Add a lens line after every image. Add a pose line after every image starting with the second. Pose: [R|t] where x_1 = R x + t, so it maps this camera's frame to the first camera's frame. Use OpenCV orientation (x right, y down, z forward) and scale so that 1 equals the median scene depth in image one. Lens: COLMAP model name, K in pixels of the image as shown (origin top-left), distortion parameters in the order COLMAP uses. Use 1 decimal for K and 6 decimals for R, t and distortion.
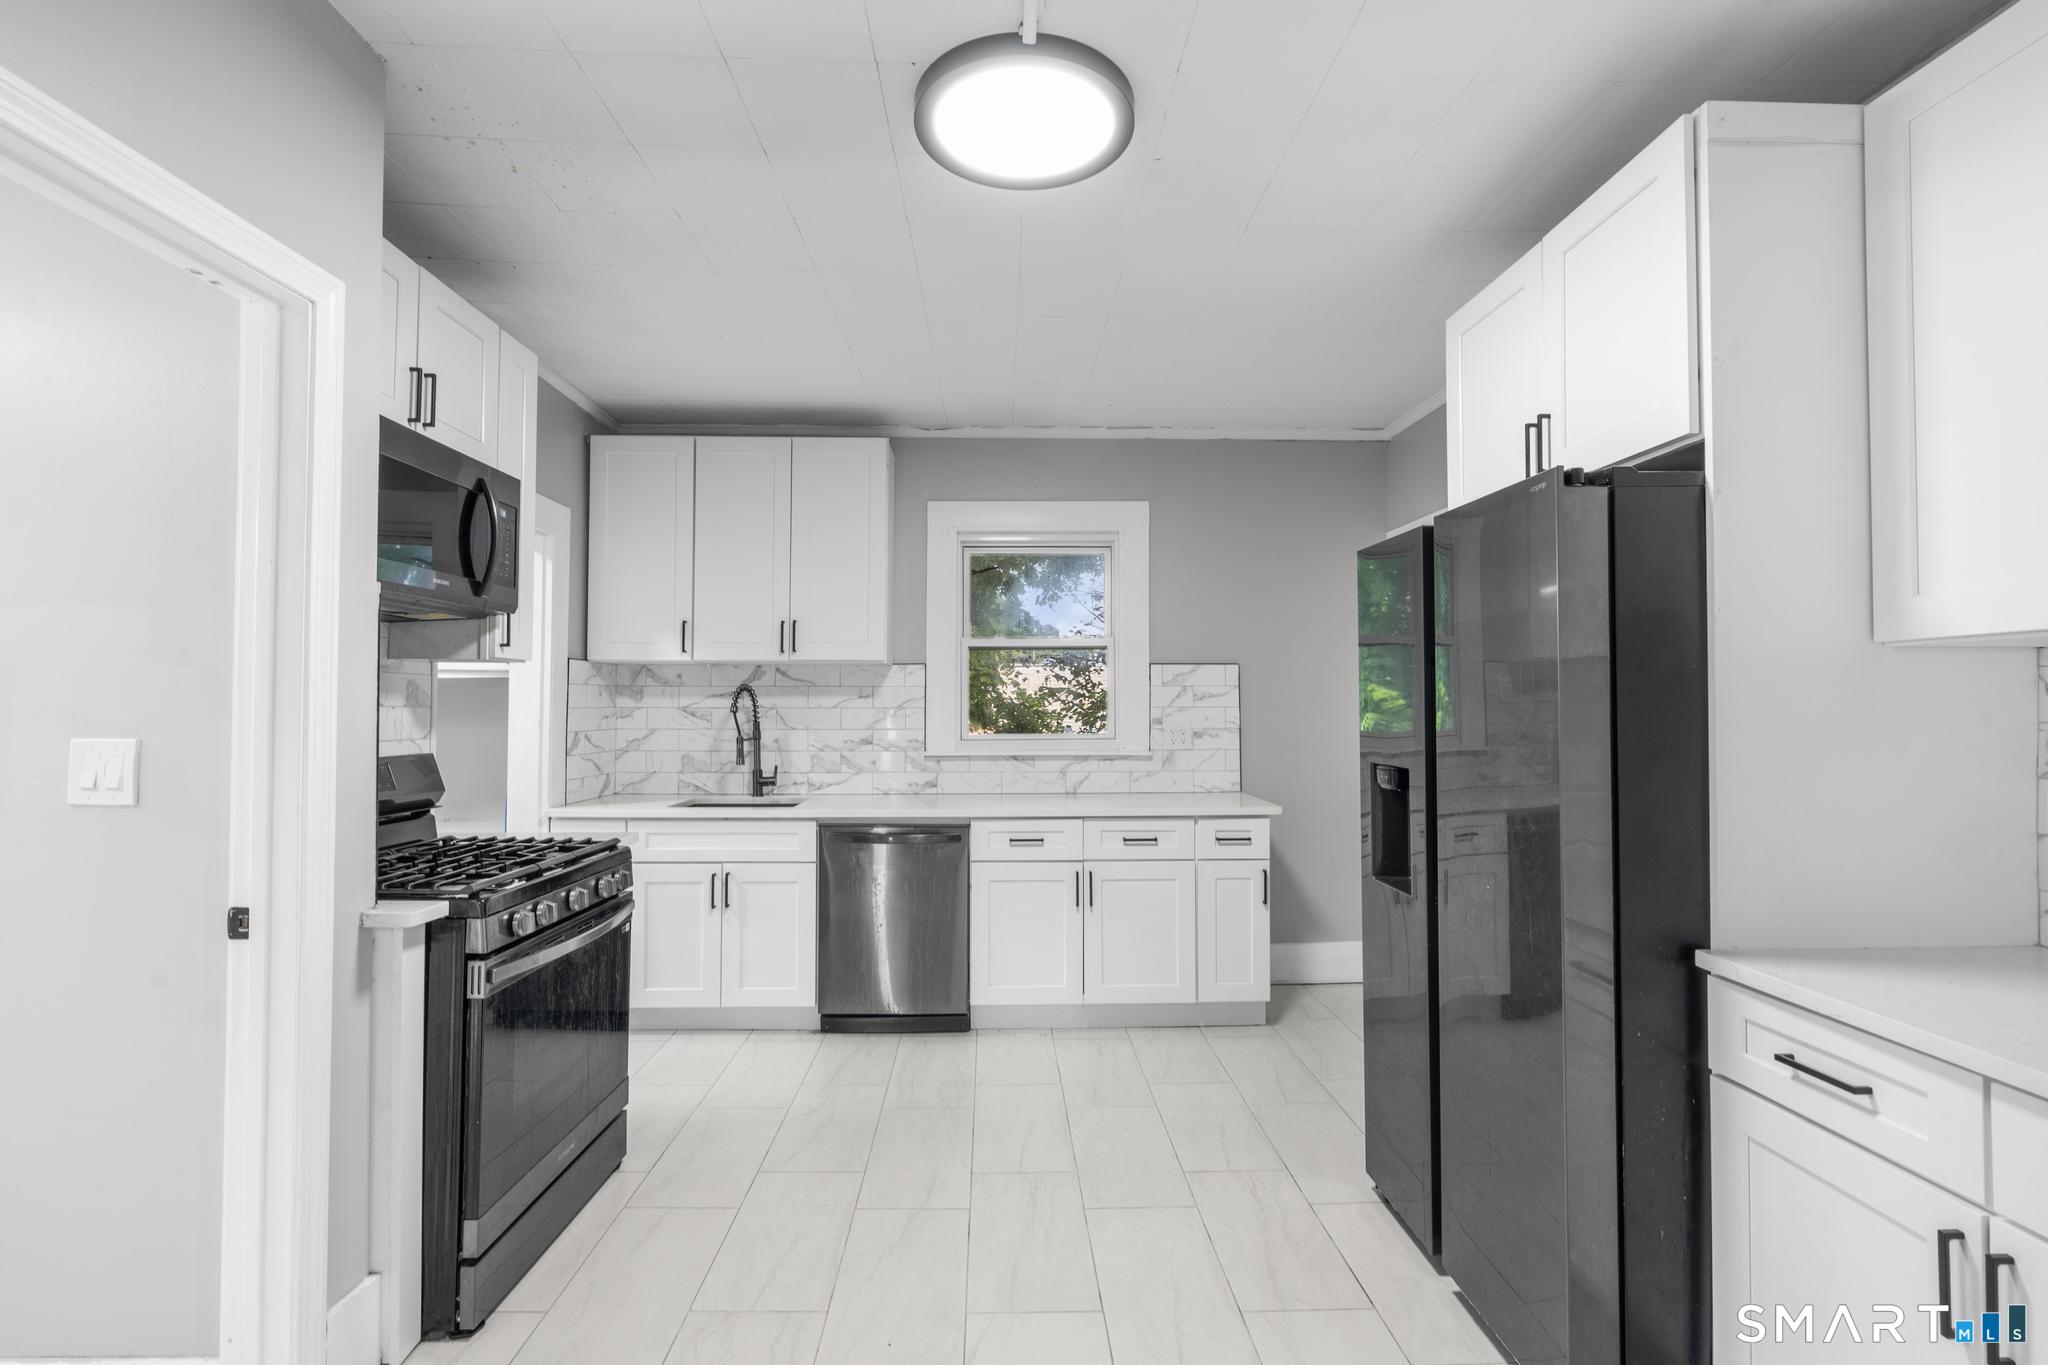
lens RADIAL K [[910.4, 0, 1027.7], [0, 910.4, 692.1], [0, 0, 1]] dist [0.000060, 0.000034]
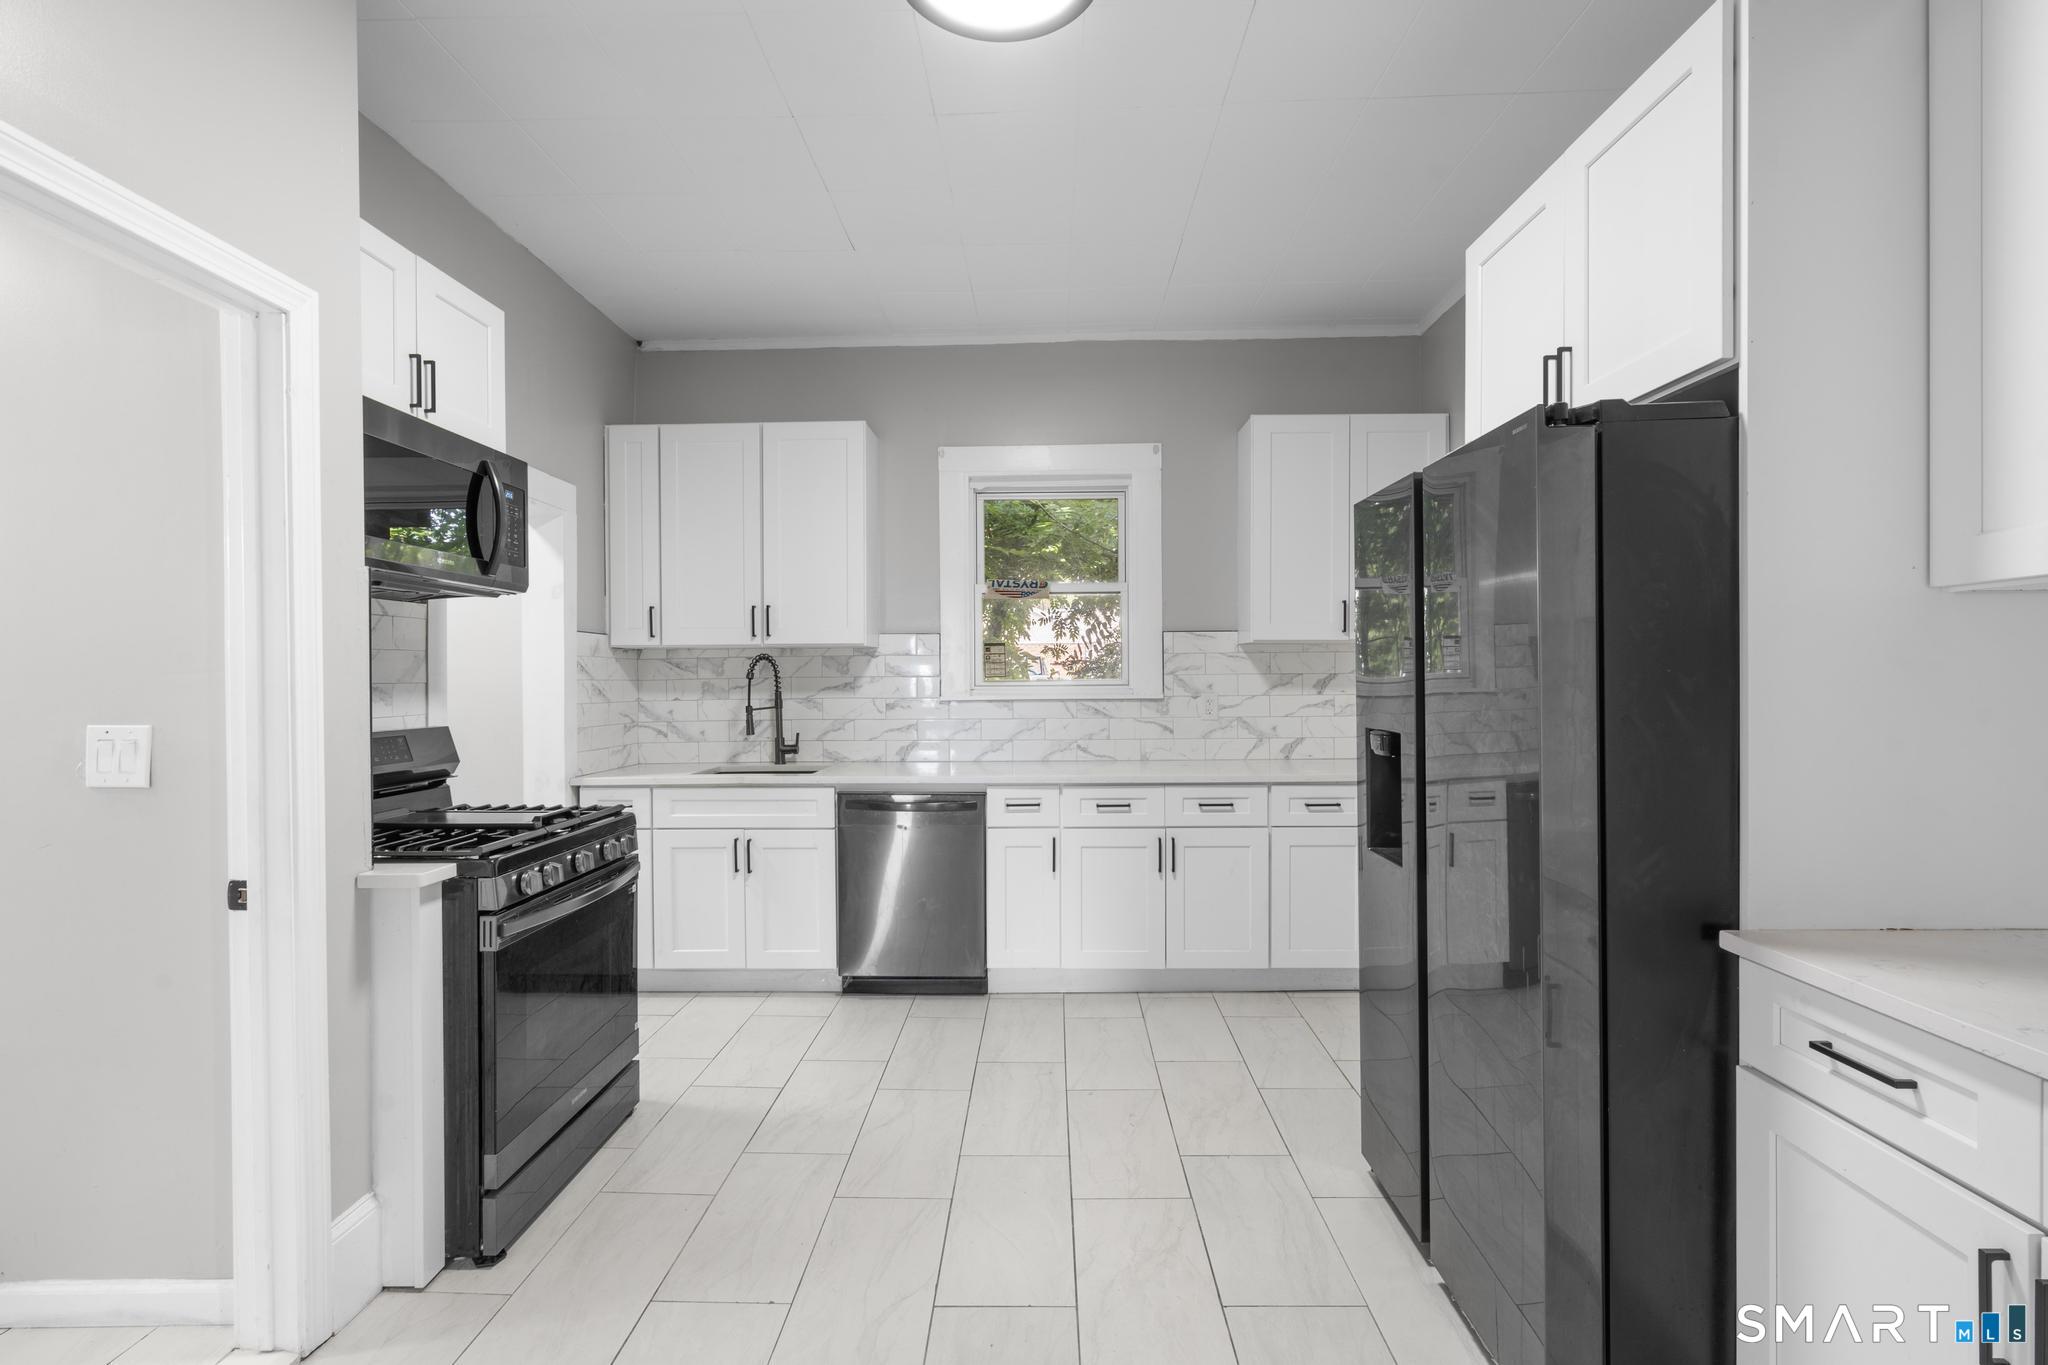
lens RADIAL K [[915.8, 0, 1020.1], [0, 915.8, 685.0], [0, 0, 1]] dist [-0.012330, 0.005450]
pose [[0.993179, -0.011410, -0.116041, 0.133256], [0.014724, 0.999507, 0.027742, 0.002198], [0.115668, -0.029261, 0.992857, 0.019690]]
